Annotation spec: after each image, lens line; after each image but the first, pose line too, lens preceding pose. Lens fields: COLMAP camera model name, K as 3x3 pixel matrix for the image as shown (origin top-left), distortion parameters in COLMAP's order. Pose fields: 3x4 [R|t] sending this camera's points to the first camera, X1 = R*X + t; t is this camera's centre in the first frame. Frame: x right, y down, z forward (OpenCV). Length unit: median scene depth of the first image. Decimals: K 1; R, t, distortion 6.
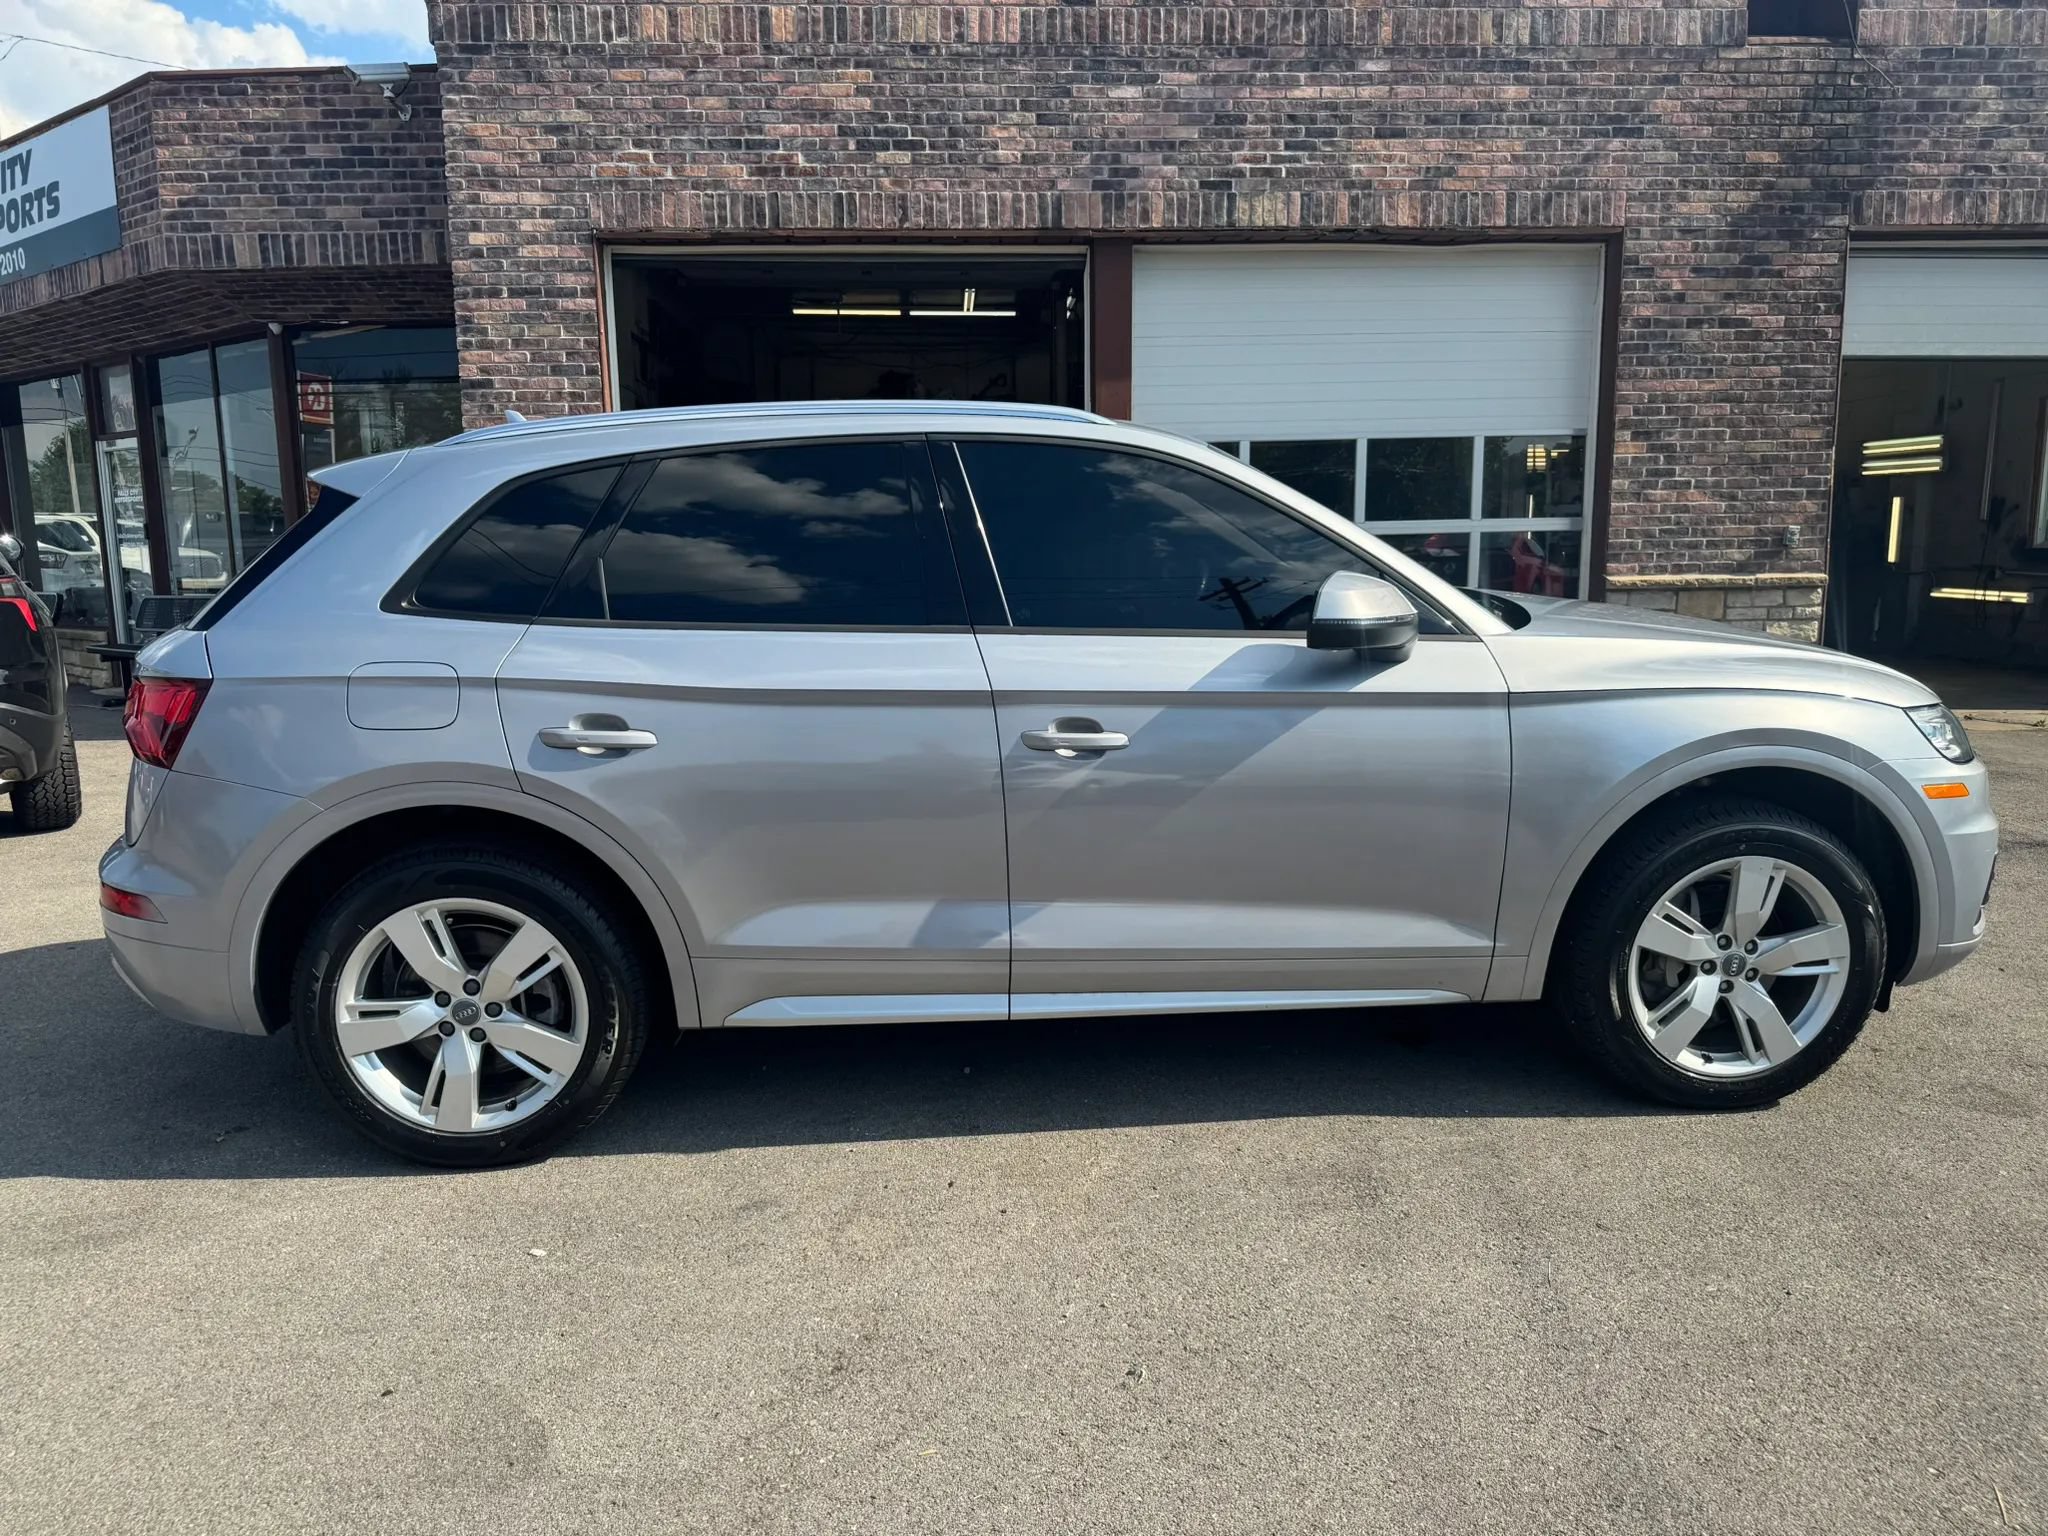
lens RADIAL K [[1491.6, 0, 1018.6], [0, 1491.6, 766.4], [0, 0, 1]] dist [-0.007081, -0.006725]
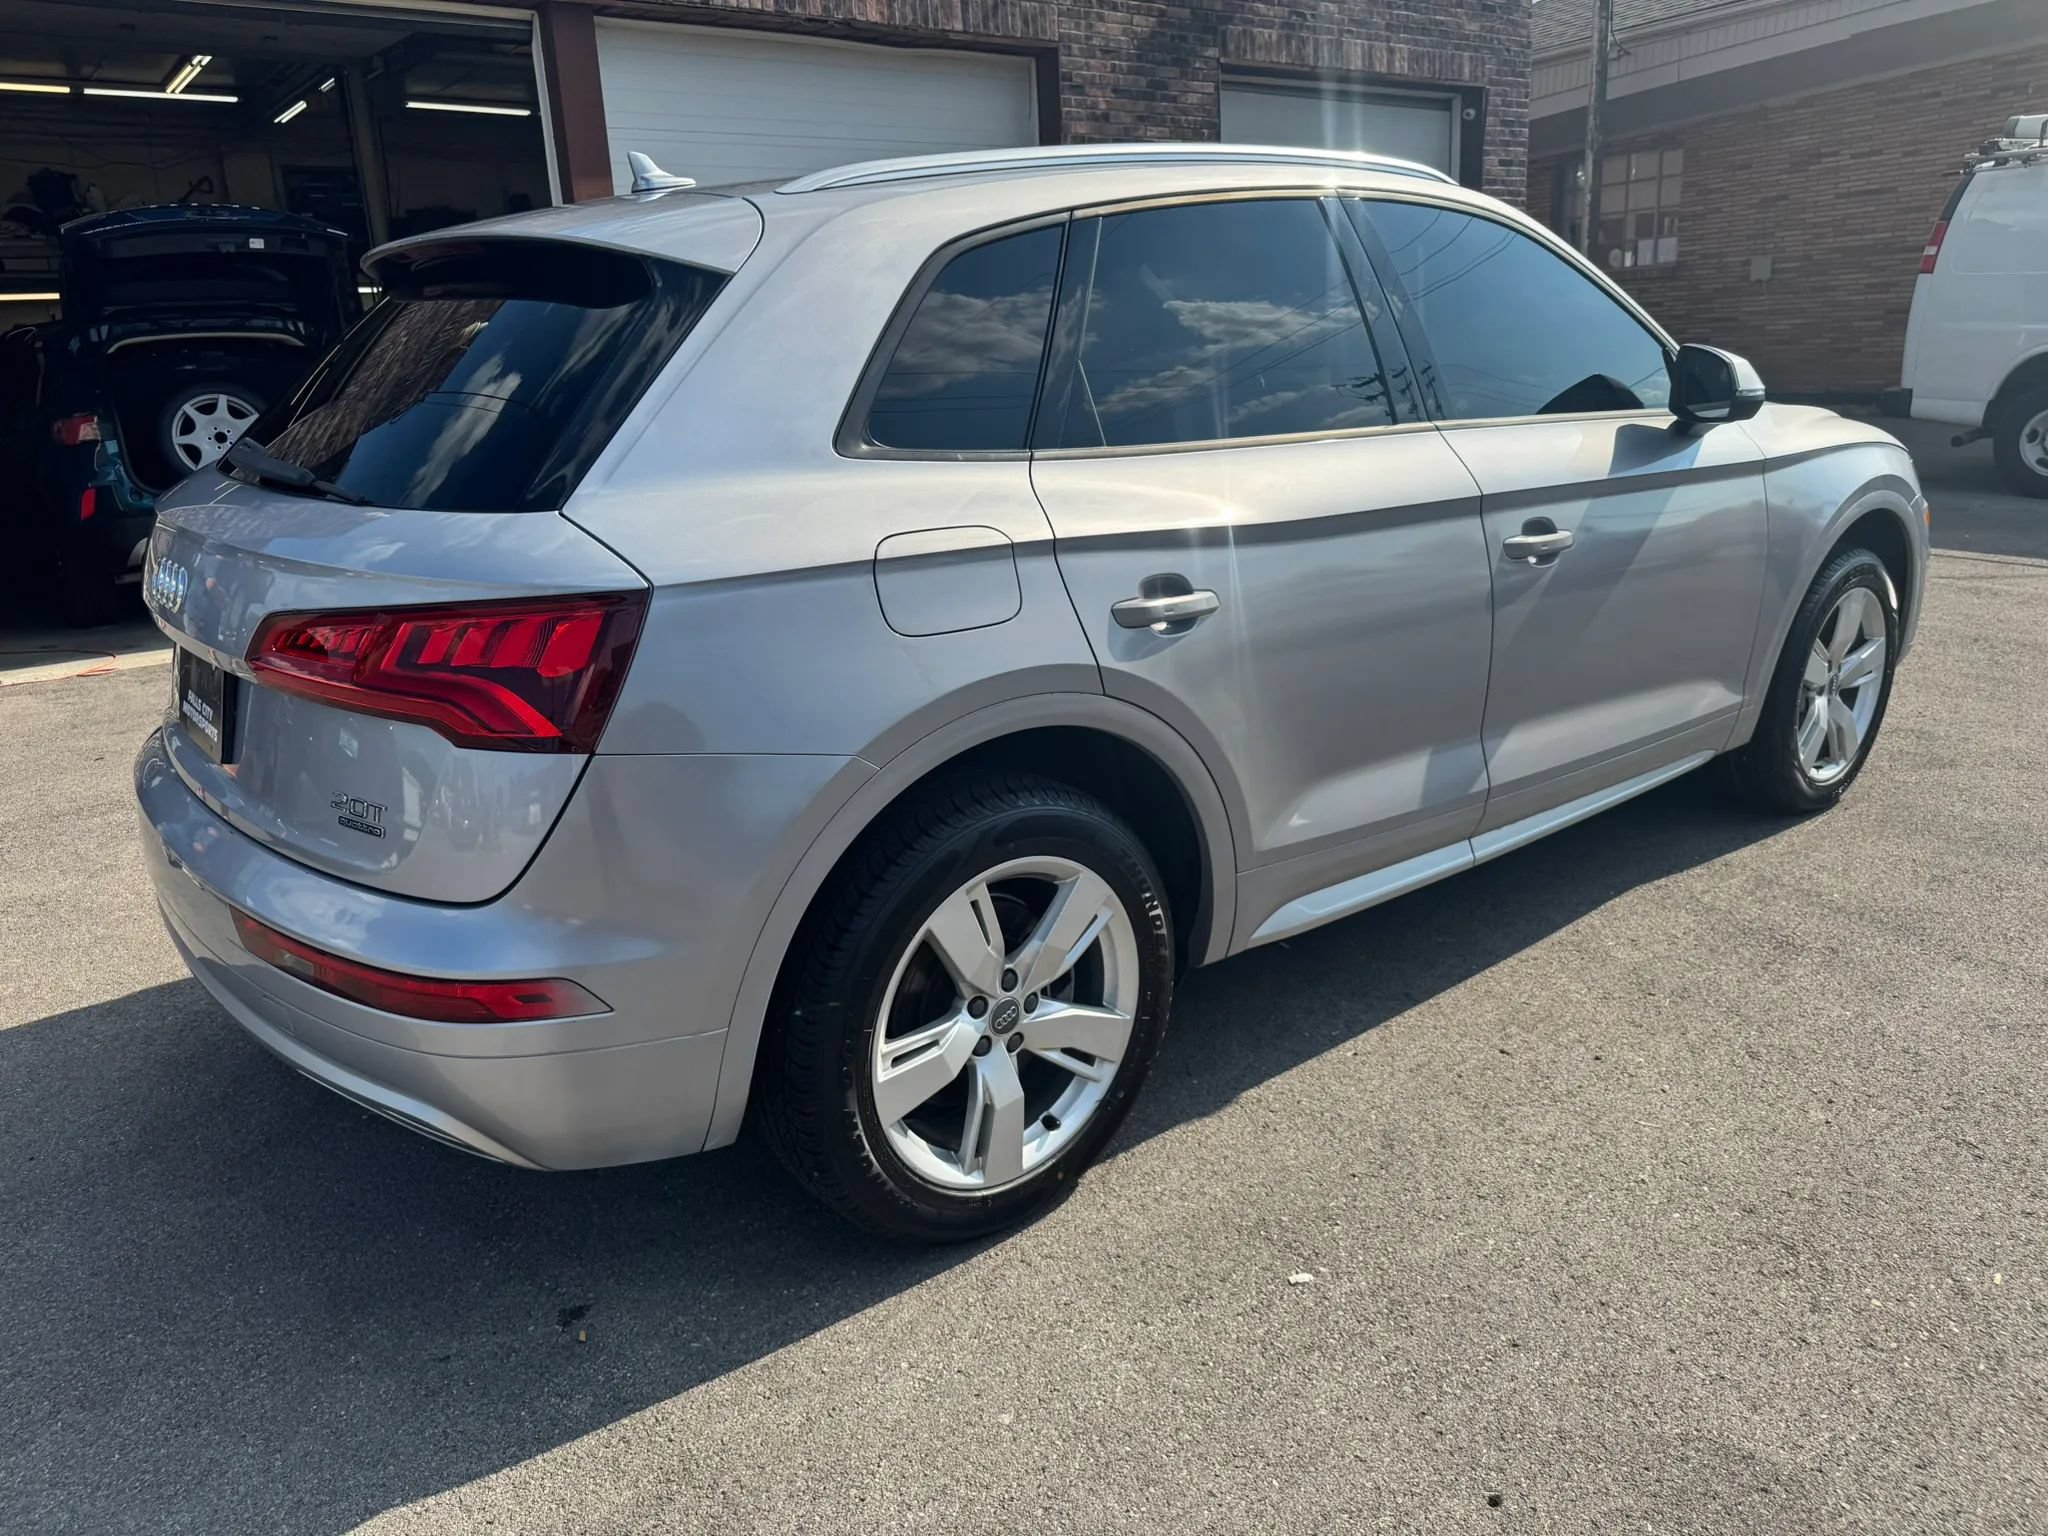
lens RADIAL K [[1465.9, 0, 1024.0], [0, 1465.9, 768.0], [0, 0, 1]] dist [0.003682, -0.010019]
pose [[0.820519, -0.181351, 0.542090, -0.263922], [0.121819, 0.982030, 0.144141, -0.019112], [-0.558488, -0.052233, 0.827866, 0.152557]]
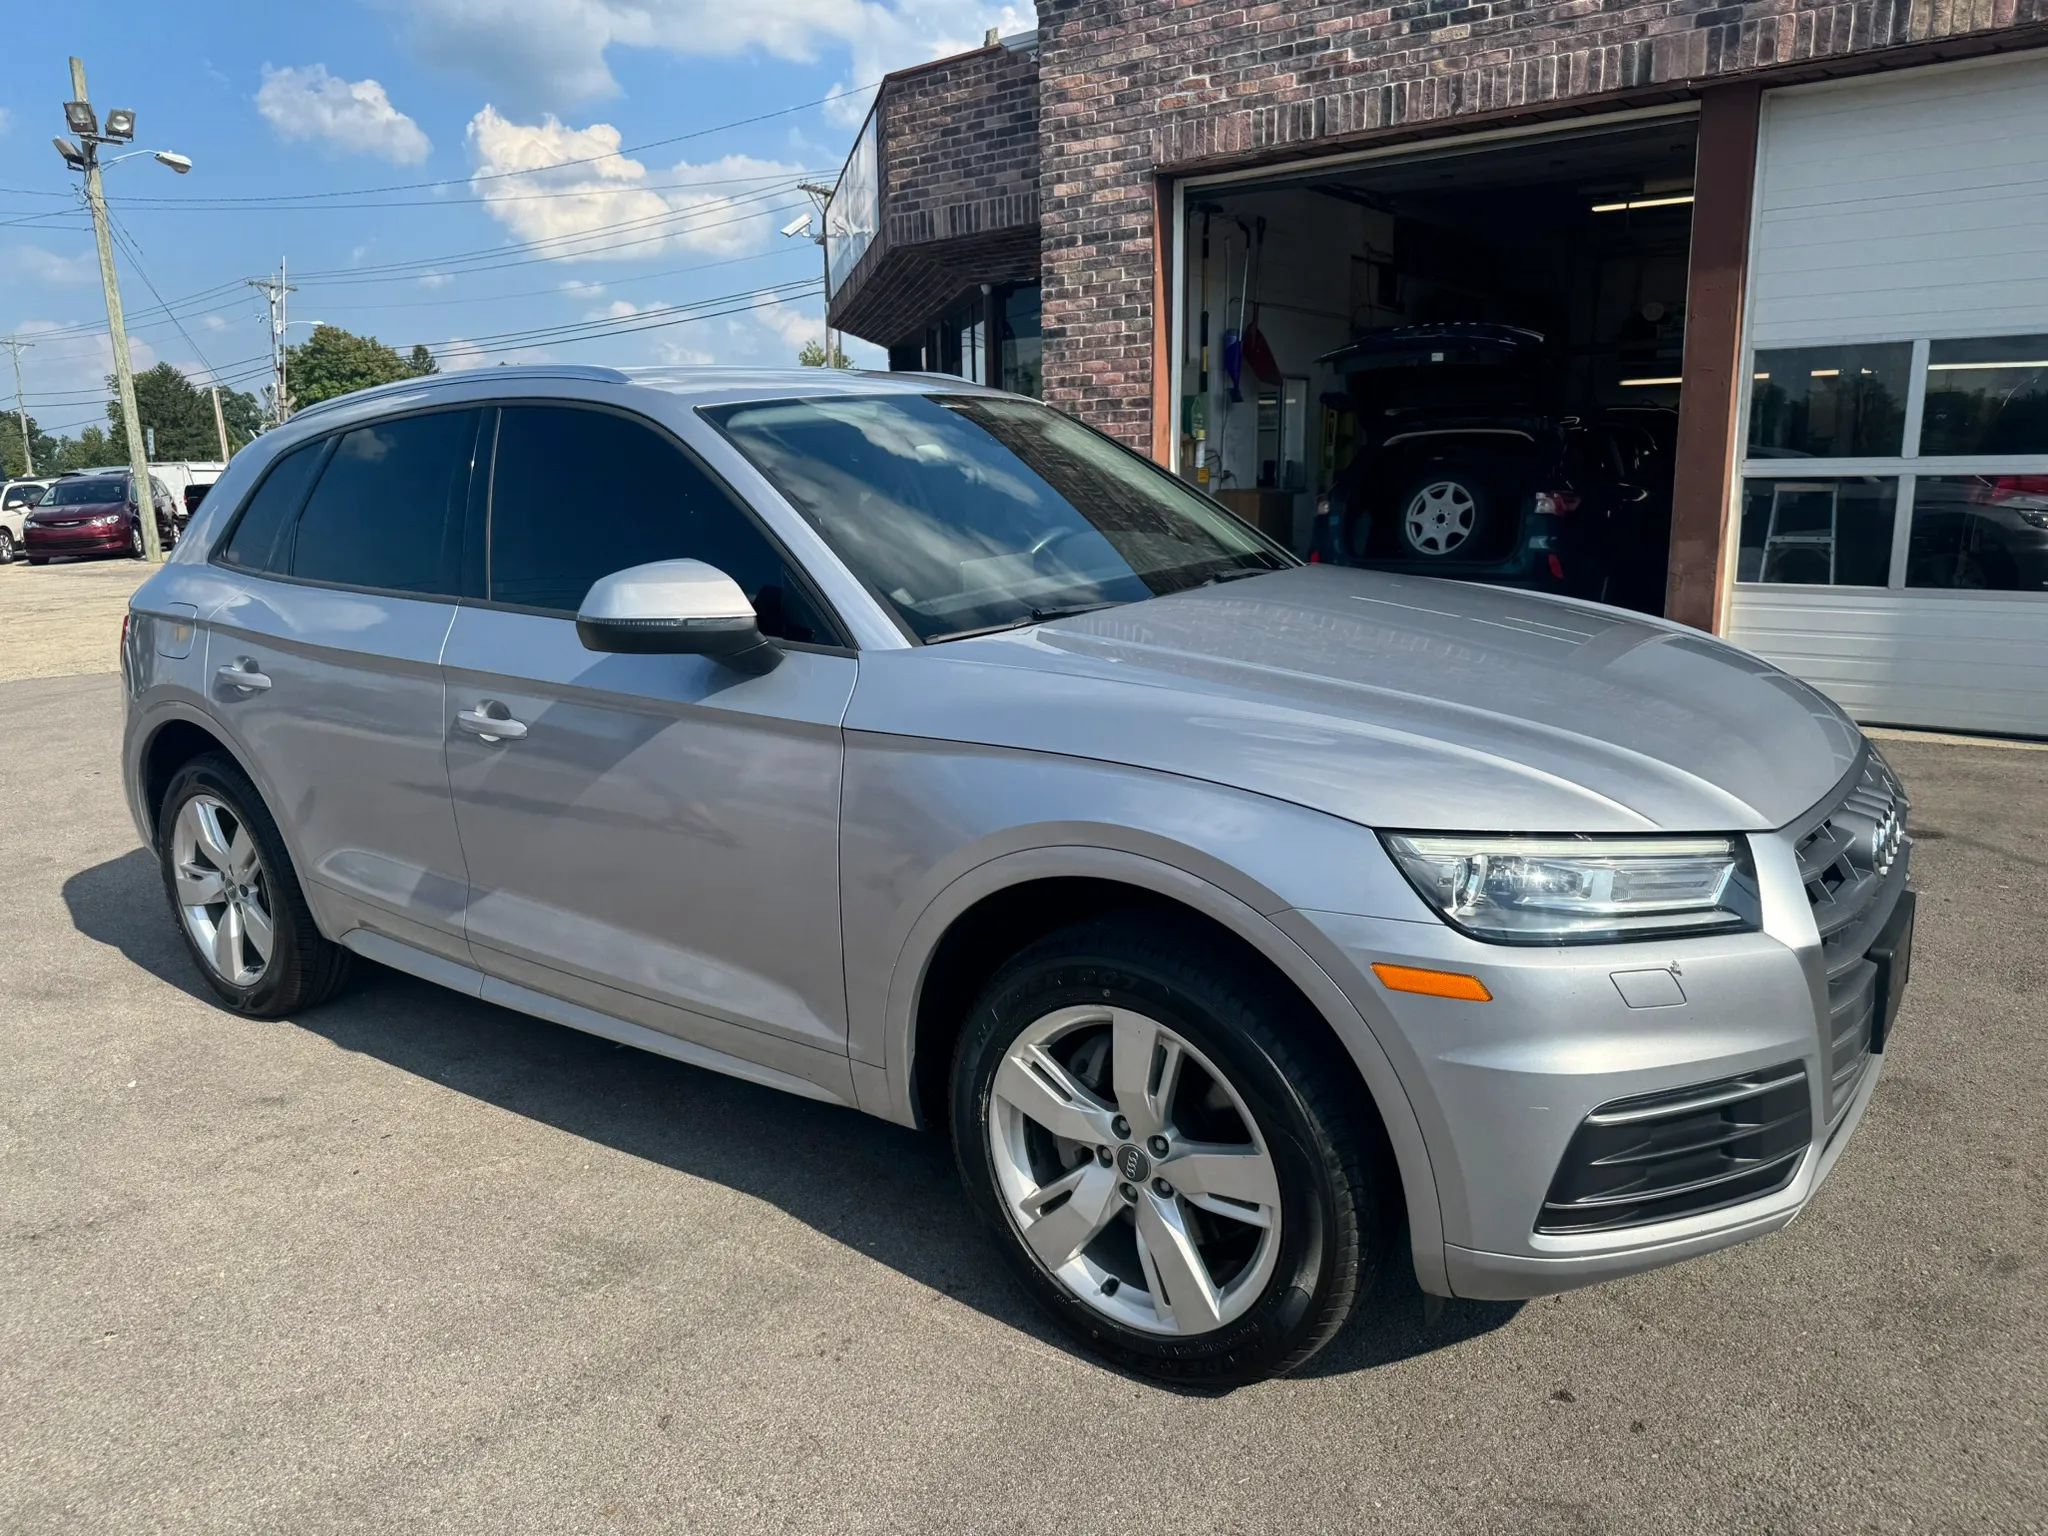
lens RADIAL K [[1467.6, 0, 1008.1], [0, 1467.6, 771.8], [0, 0, 1]] dist [0.003104, -0.017460]
pose [[0.754842, 0.129692, -0.642957, 0.325806], [-0.091072, 0.991485, 0.093074, -0.038549], [0.649554, -0.011701, 0.760226, 0.178308]]
